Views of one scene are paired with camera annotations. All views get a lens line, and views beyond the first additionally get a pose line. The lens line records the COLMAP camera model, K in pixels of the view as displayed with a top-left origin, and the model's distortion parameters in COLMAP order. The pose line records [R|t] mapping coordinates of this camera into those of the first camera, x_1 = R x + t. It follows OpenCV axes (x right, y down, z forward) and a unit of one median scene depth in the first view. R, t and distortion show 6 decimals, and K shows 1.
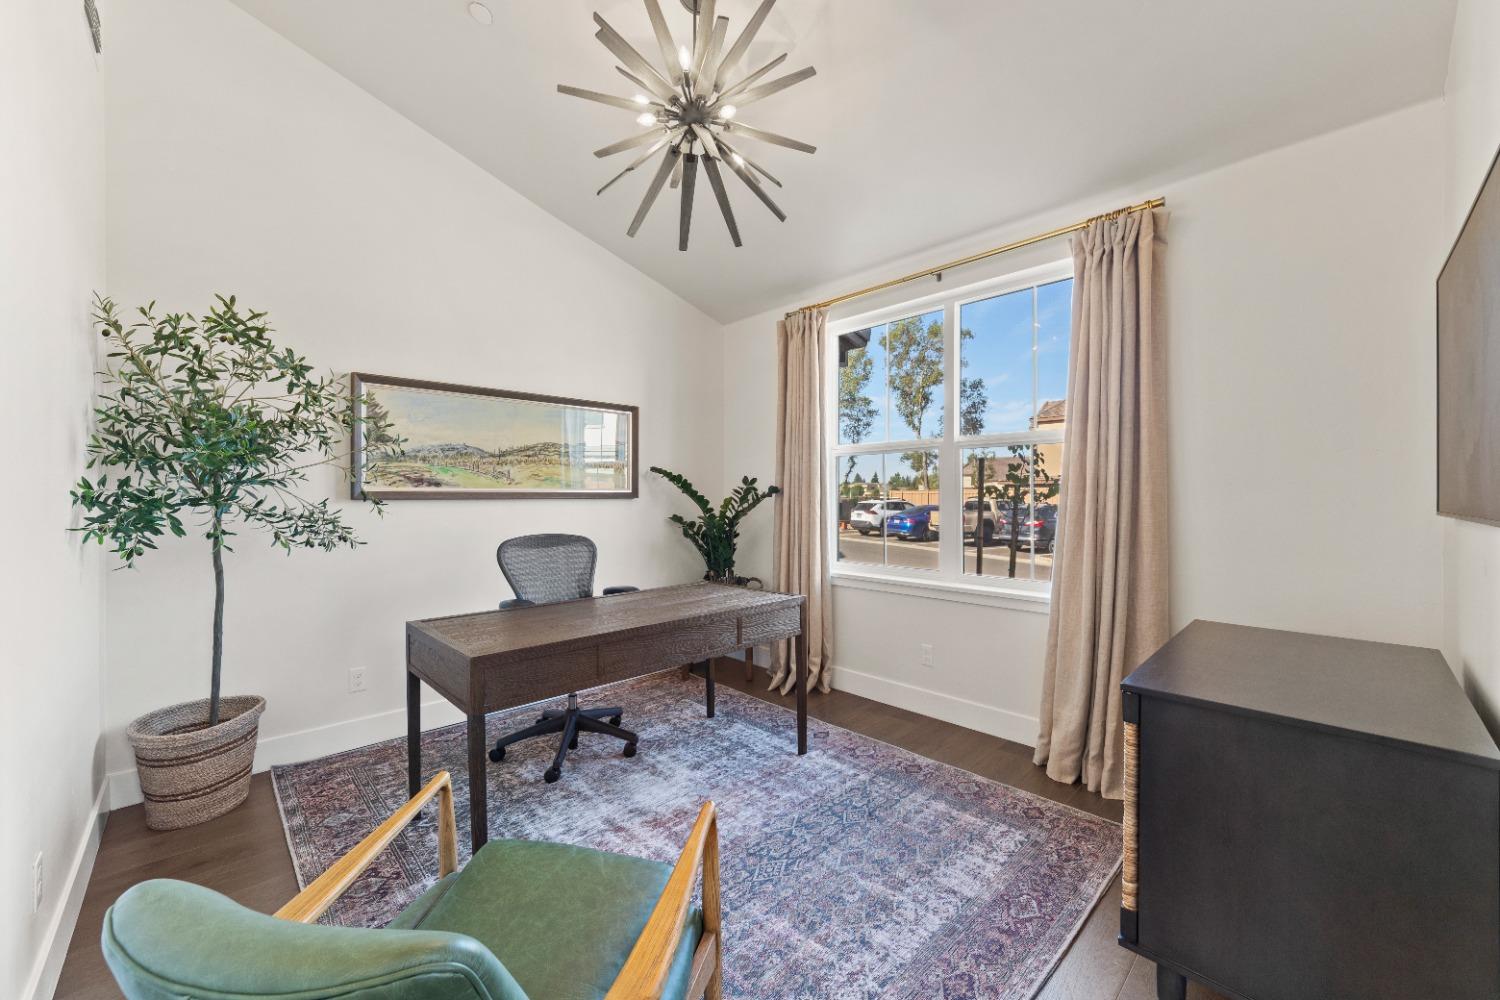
lens RADIAL K [[581.0, 0, 750.5], [0, 581.0, 501.3], [0, 0, 1]] dist [-0.016584, 0.001993]
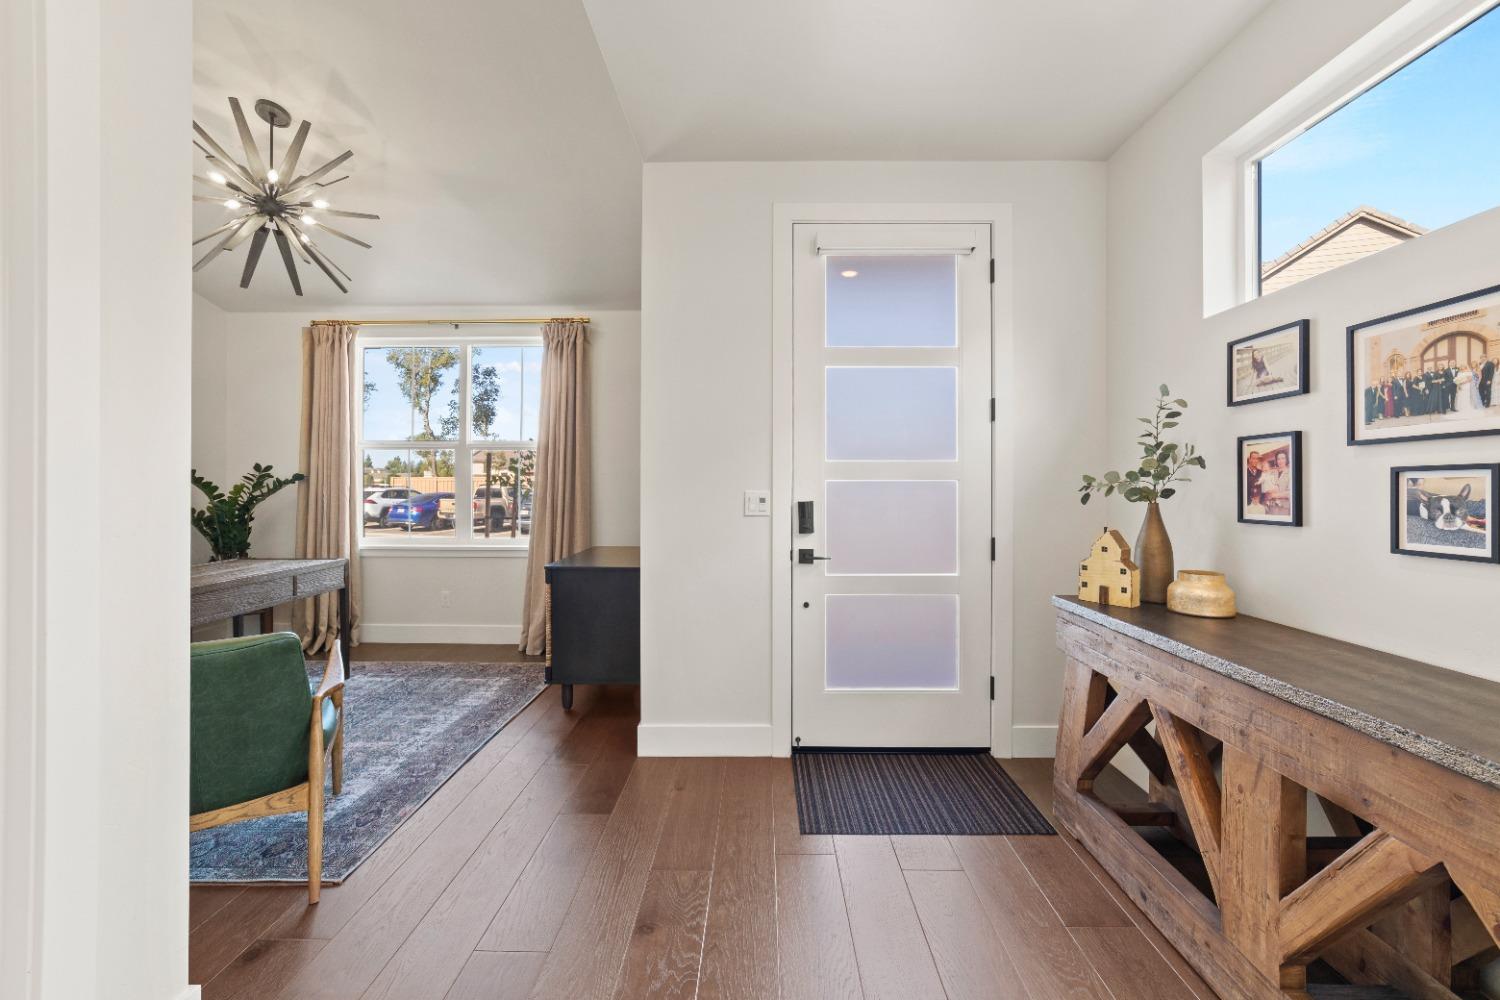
lens RADIAL K [[581.0, 0, 747.8], [0, 581.0, 481.3], [0, 0, 1]] dist [-0.016584, 0.001993]
pose [[0.702328, 0.006734, 0.711822, -0.135839], [0.002623, 0.999924, -0.012047, 0.004128], [-0.711849, 0.010328, 0.702257, -0.381526]]
